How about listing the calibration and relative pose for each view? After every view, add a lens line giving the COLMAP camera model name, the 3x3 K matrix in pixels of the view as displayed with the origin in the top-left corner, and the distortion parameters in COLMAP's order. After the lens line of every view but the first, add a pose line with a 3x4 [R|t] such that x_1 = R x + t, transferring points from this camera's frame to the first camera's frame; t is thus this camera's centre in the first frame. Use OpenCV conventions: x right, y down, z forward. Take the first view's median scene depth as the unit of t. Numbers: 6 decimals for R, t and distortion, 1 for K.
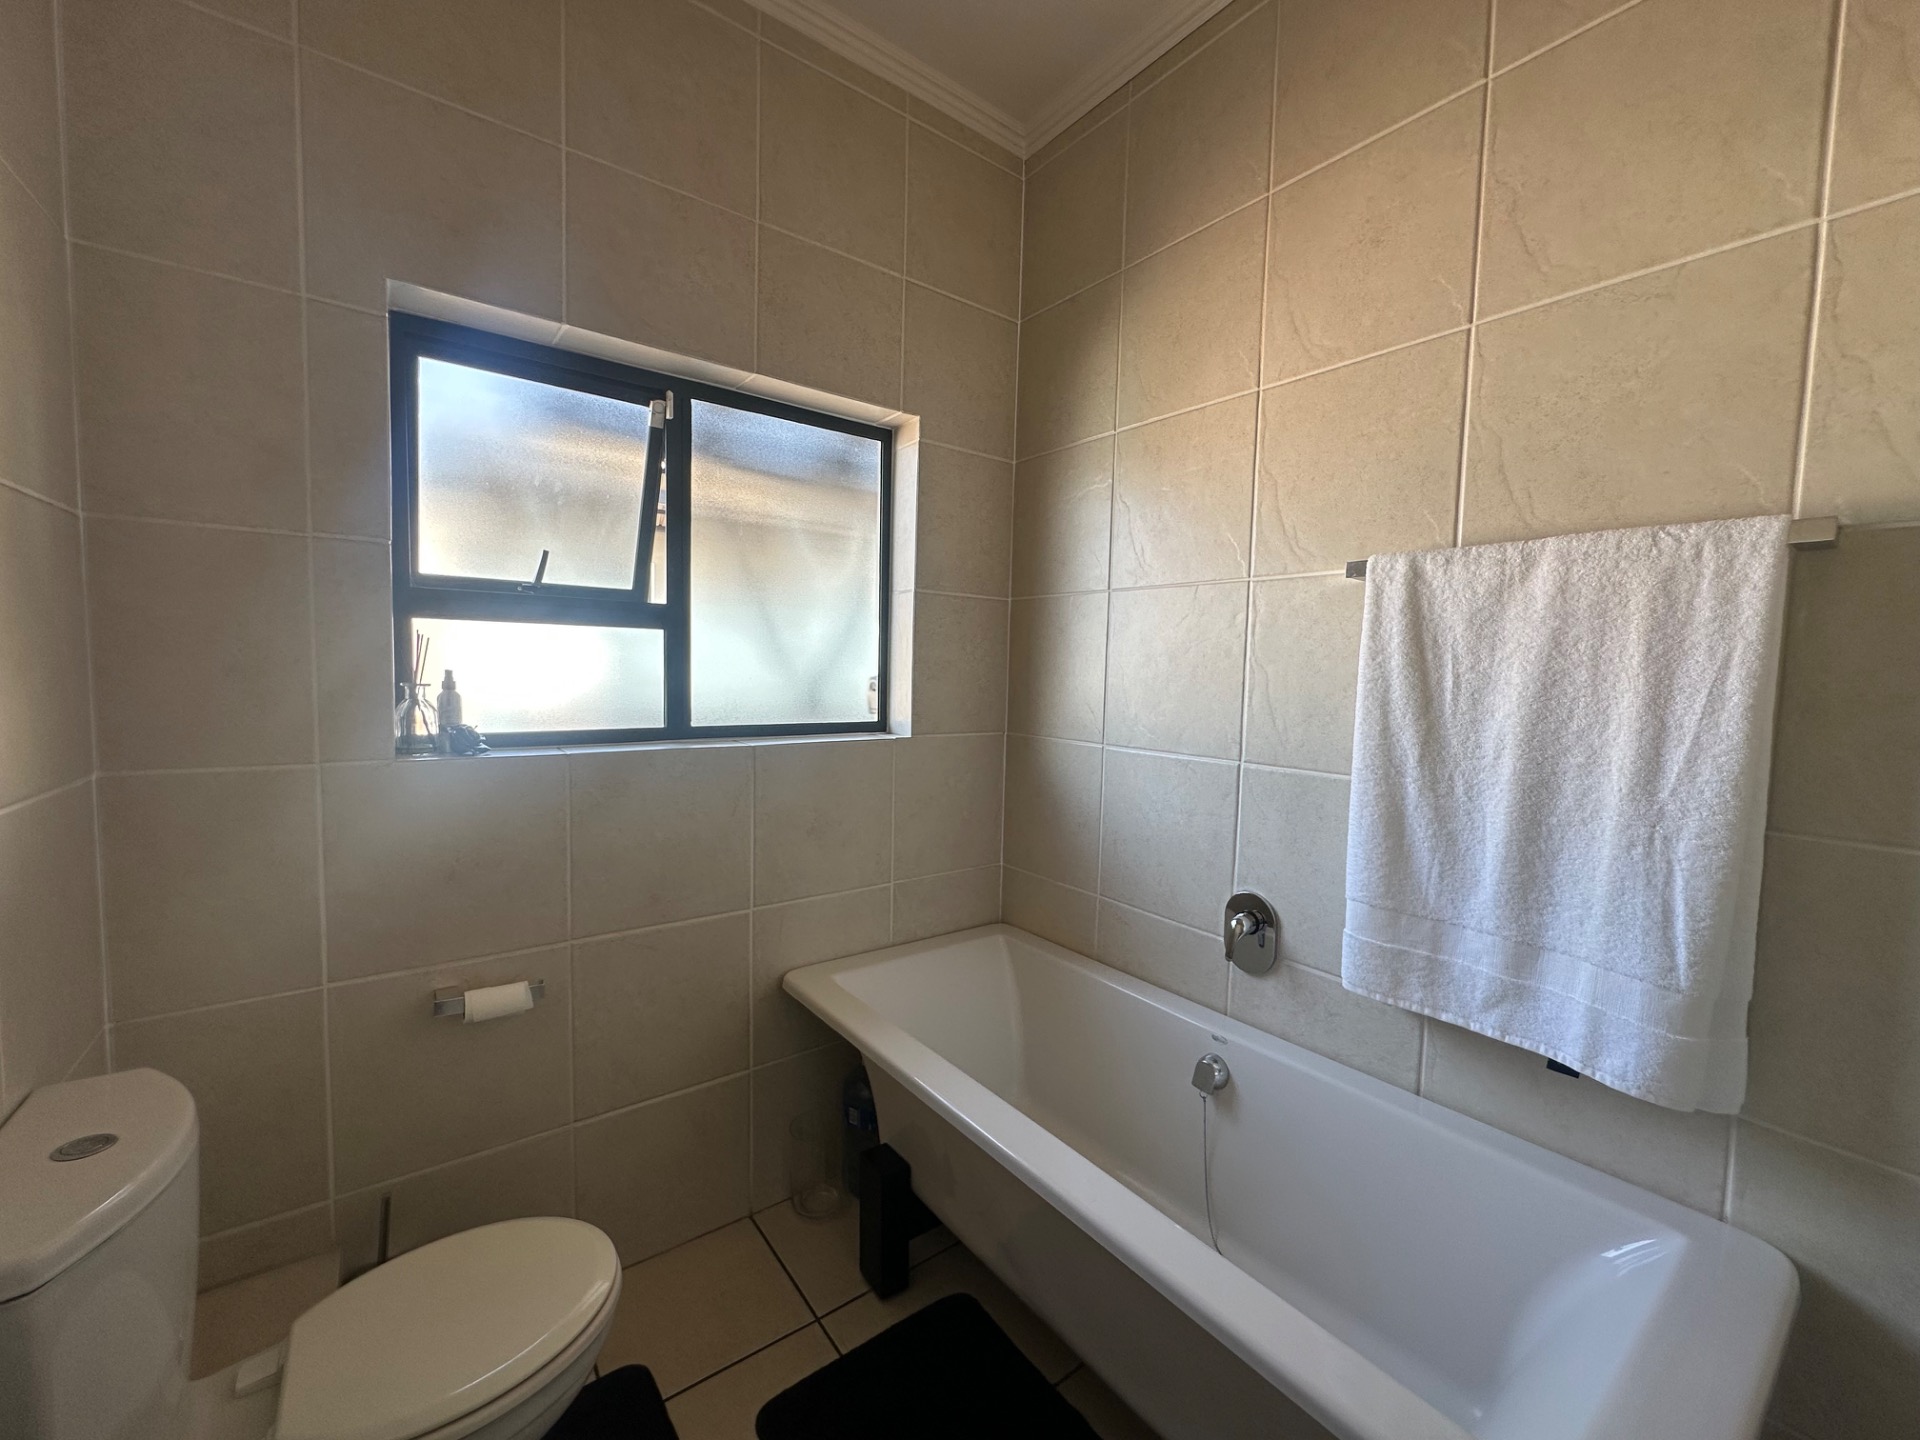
lens RADIAL K [[771.8, 0, 957.2], [0, 771.8, 727.4], [0, 0, 1]] dist [-0.005751, 0.001099]
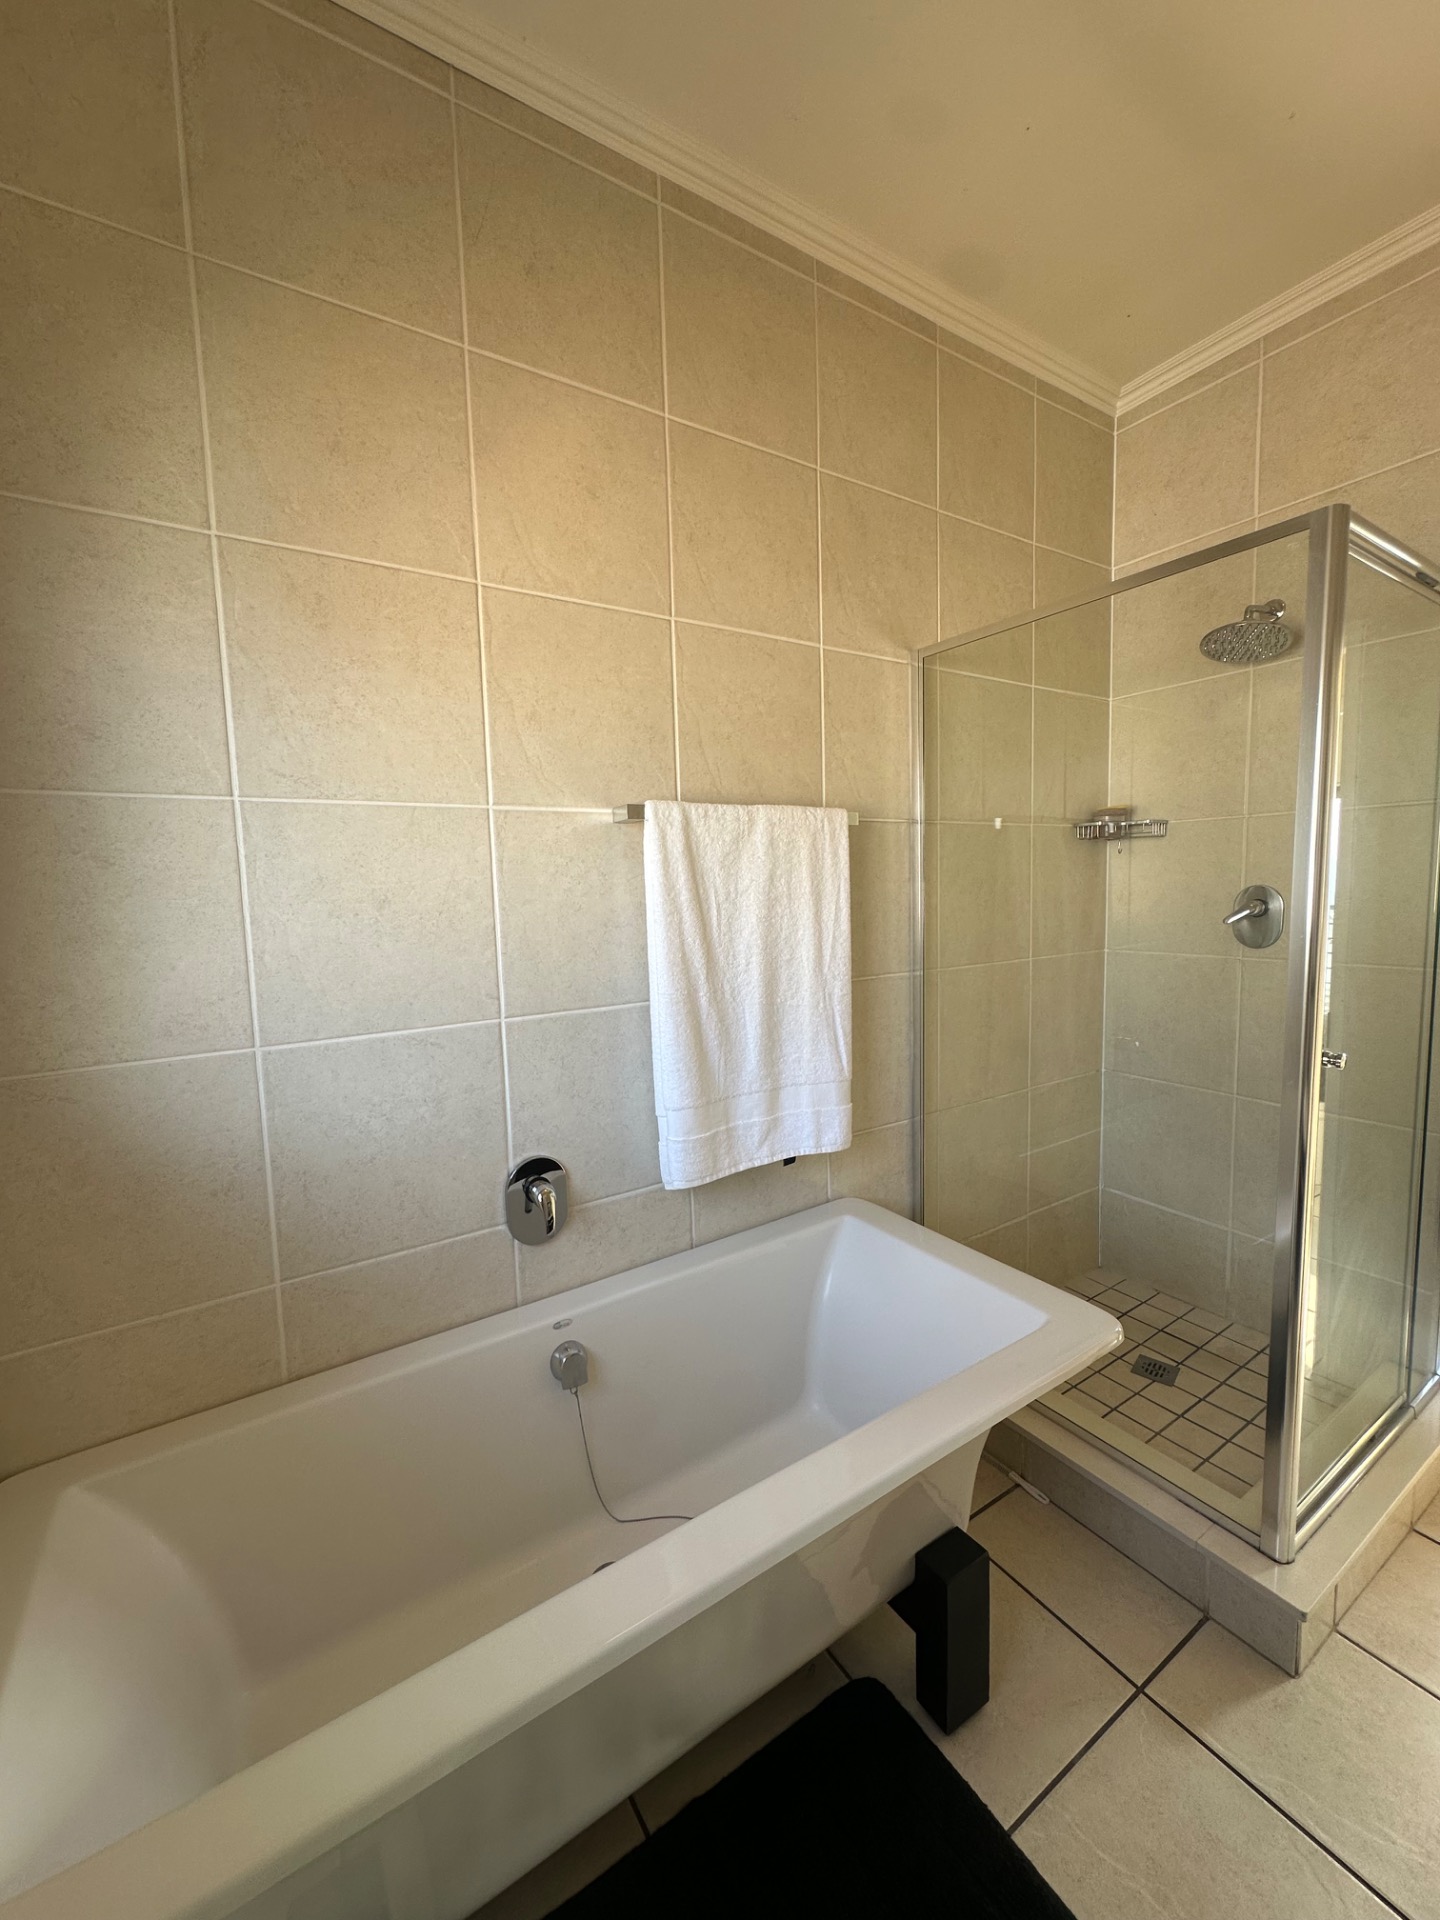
lens RADIAL K [[771.8, 0, 723.1], [0, 771.8, 963.3], [0, 0, 1]] dist [-0.005751, 0.001099]
pose [[0.056416, -0.125746, 0.990457, -0.626364], [0.105933, 0.987191, 0.119297, -0.125097], [-0.992772, 0.098192, 0.069014, 0.920589]]
